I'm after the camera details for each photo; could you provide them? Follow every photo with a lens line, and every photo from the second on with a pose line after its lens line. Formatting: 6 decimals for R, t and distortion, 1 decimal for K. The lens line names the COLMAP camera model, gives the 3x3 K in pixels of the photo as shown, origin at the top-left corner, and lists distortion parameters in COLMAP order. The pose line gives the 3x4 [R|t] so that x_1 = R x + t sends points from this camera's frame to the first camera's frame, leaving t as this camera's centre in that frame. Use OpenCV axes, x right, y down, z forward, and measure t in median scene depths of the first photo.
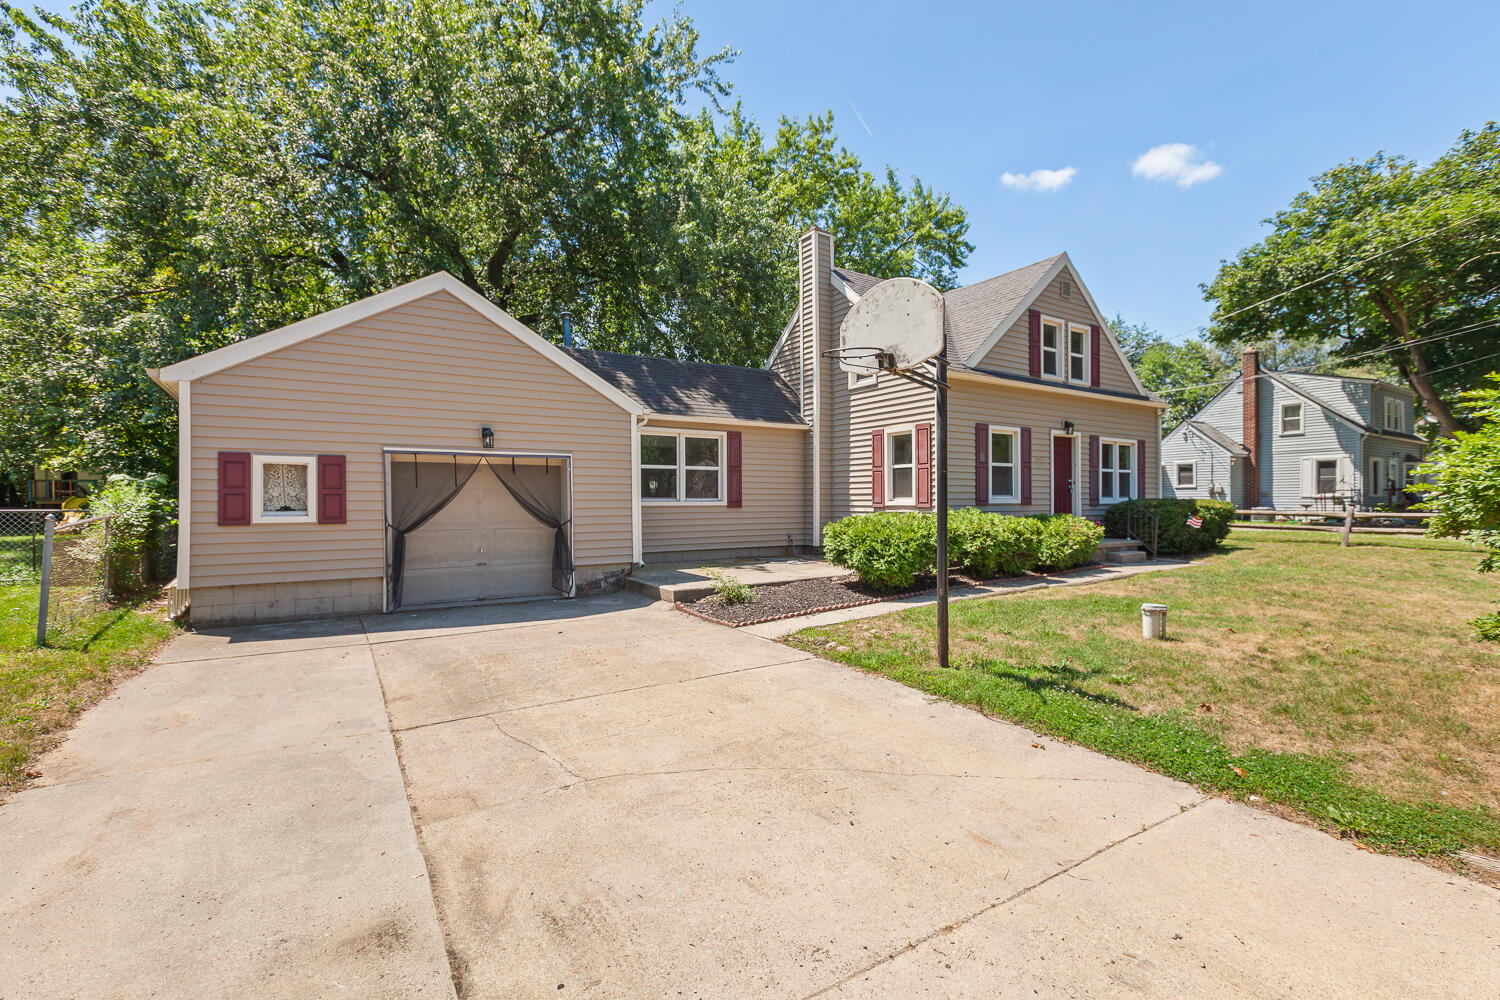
lens RADIAL K [[677.8, 0, 751.8], [0, 677.8, 500.4], [0, 0, 1]] dist [0.002040, -0.000439]
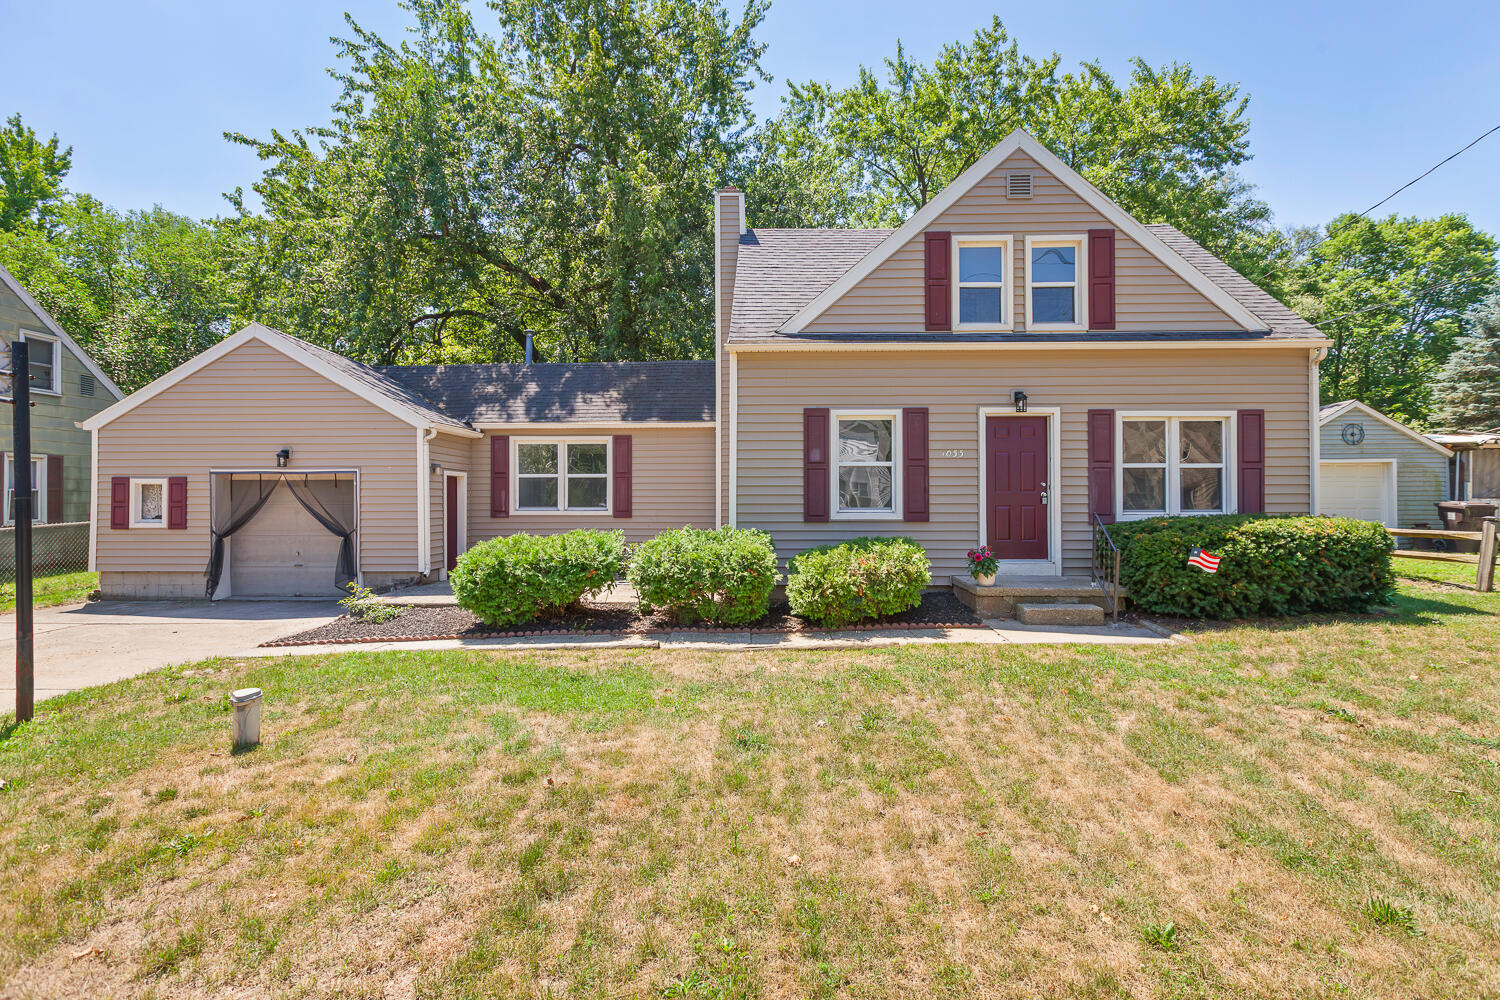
lens RADIAL K [[677.8, 0, 743.2], [0, 677.8, 495.0], [0, 0, 1]] dist [0.002040, -0.000439]
pose [[0.821053, -0.000101, -0.570852, 0.829043], [-0.000691, 0.999999, -0.001171, -0.024843], [0.570852, 0.001356, 0.821052, 0.440958]]
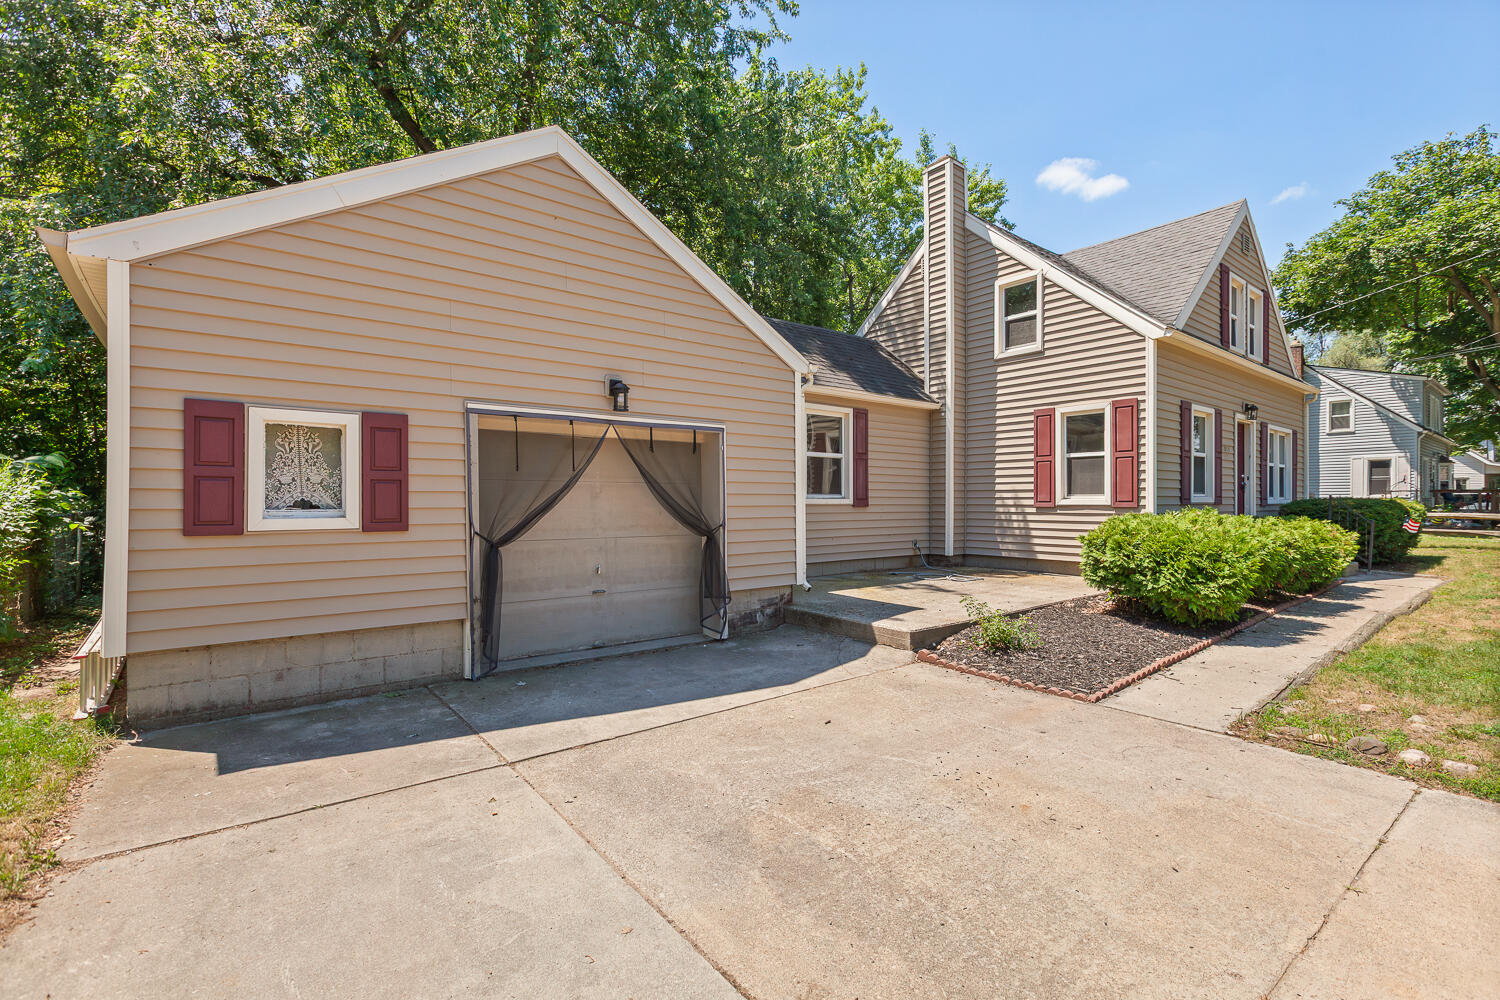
lens RADIAL K [[677.8, 0, 750.8], [0, 677.8, 501.7], [0, 0, 1]] dist [0.002040, -0.000439]
pose [[0.995457, 0.003503, 0.095153, -0.291758], [-0.003524, 0.999994, 0.000052, 0.006448], [-0.095152, -0.000387, 0.995463, 0.315818]]
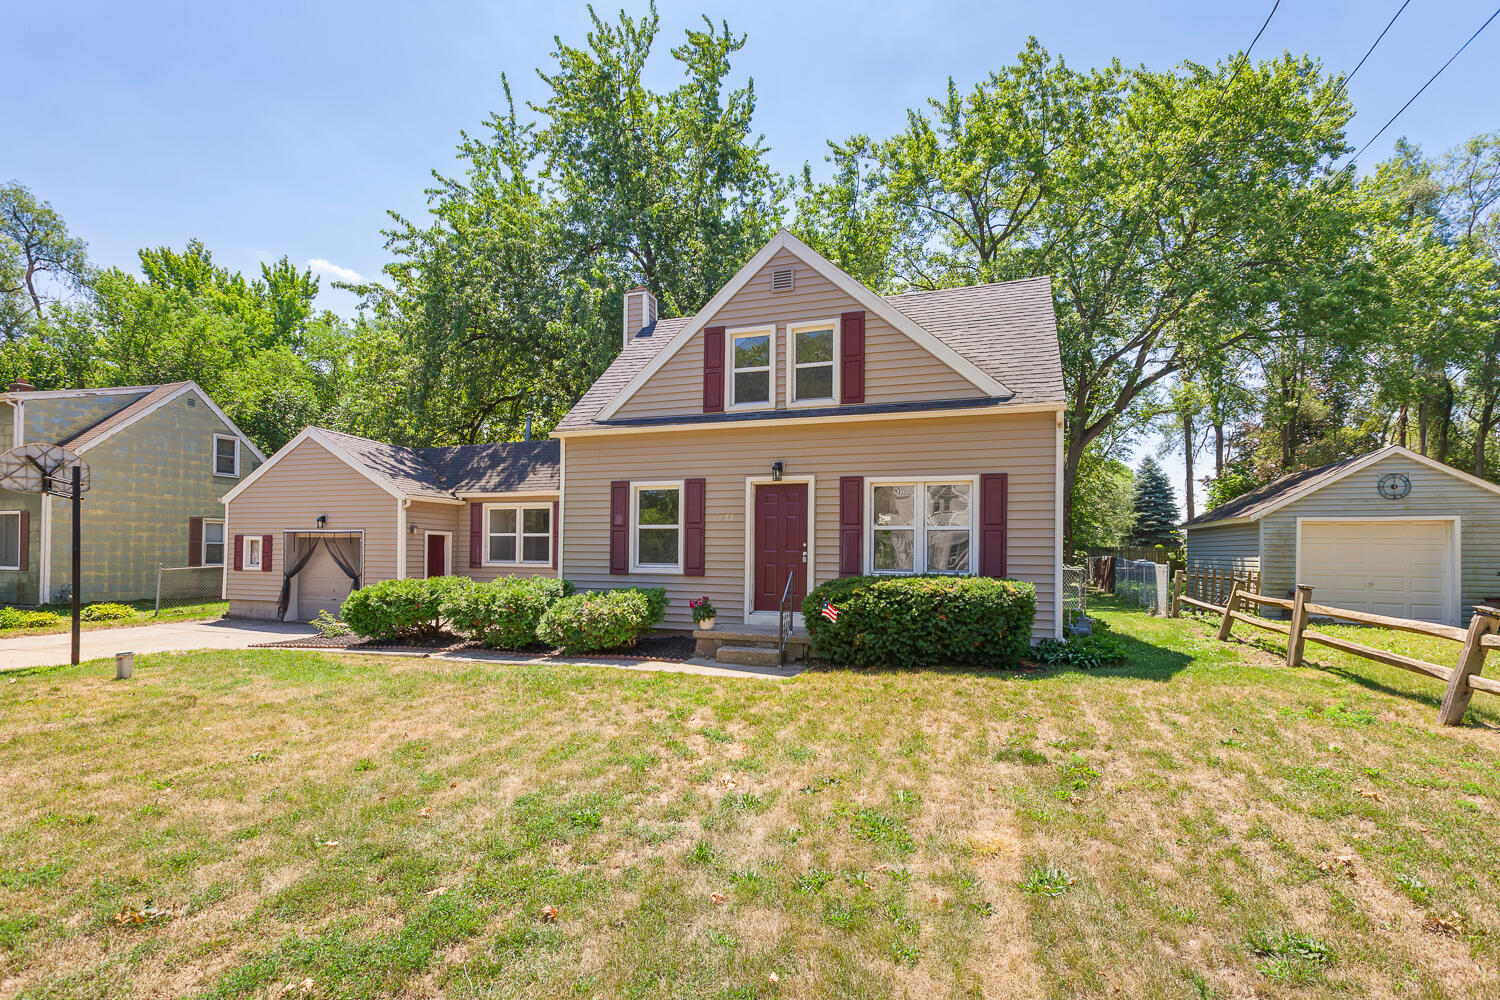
lens RADIAL K [[727.9, 0, 712.1], [0, 727.9, 547.2], [0, 0, 1]] dist [-0.003440, -0.000116]
pose [[0.585563, 0.002070, -0.810625, 1.414601], [-0.011486, 0.999918, -0.005743, -0.028629], [0.810546, 0.012673, 0.585538, 0.659954]]
